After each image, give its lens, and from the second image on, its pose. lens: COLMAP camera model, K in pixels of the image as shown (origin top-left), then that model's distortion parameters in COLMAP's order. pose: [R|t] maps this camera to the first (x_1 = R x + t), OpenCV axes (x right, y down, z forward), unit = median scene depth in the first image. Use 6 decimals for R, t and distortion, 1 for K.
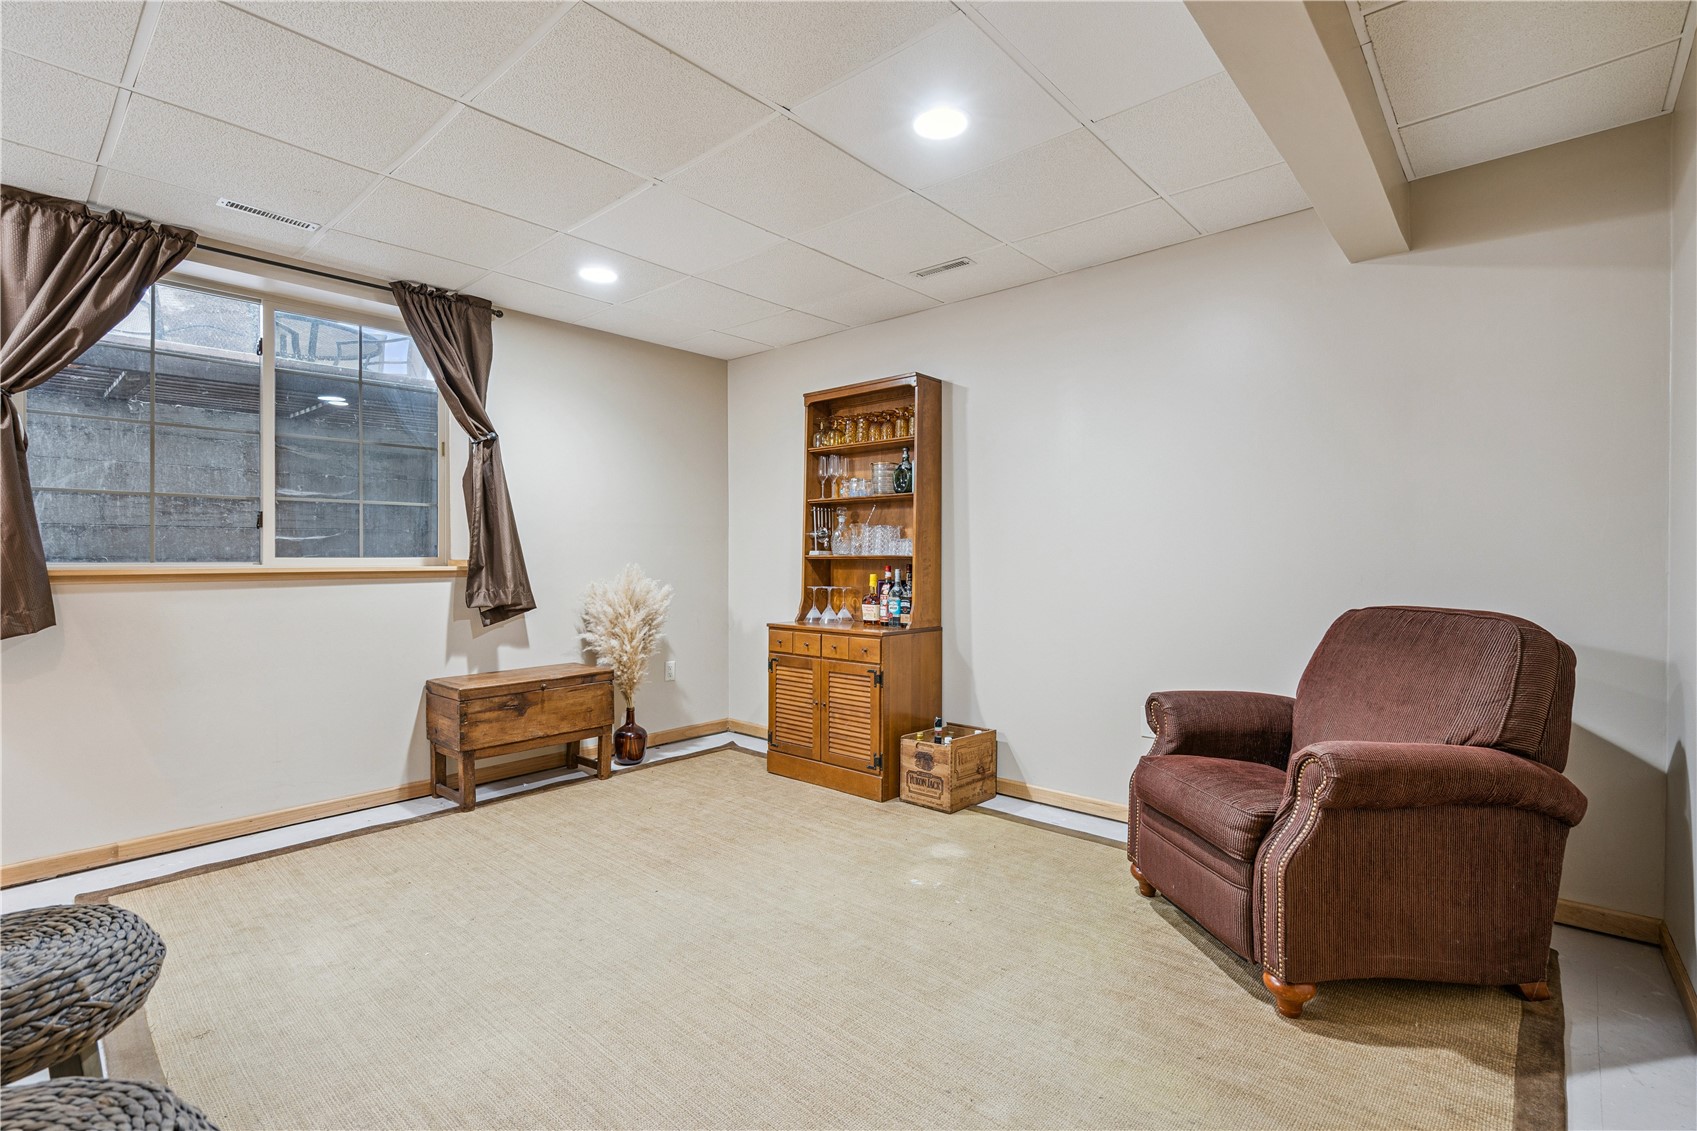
lens RADIAL K [[781.2, 0, 848.5], [0, 781.2, 565.5], [0, 0, 1]] dist [-0.001505, -0.000079]
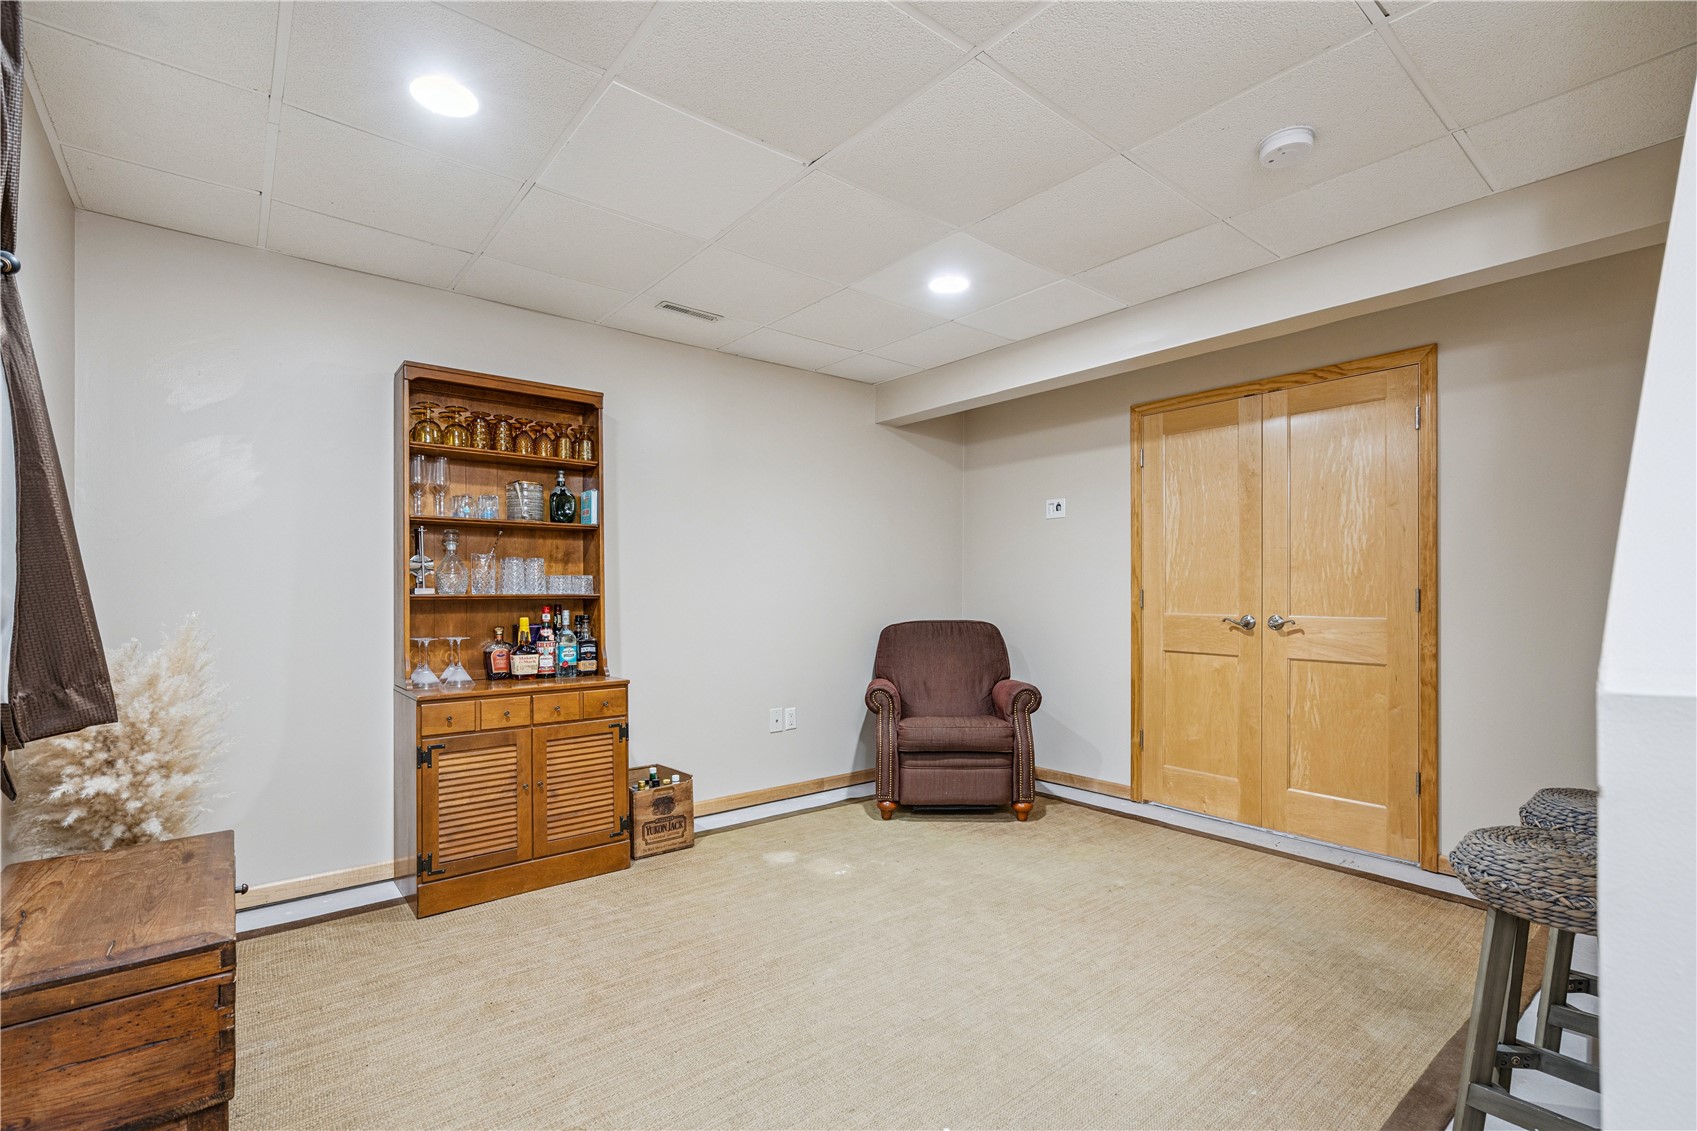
lens RADIAL K [[771.9, 0, 859.4], [0, 771.9, 588.0], [0, 0, 1]] dist [0.000016, 0.000282]
pose [[0.147849, 0.004728, 0.988999, -0.738727], [0.009571, 0.999935, -0.006211, -0.011526], [-0.988964, 0.010384, 0.147794, 0.552619]]
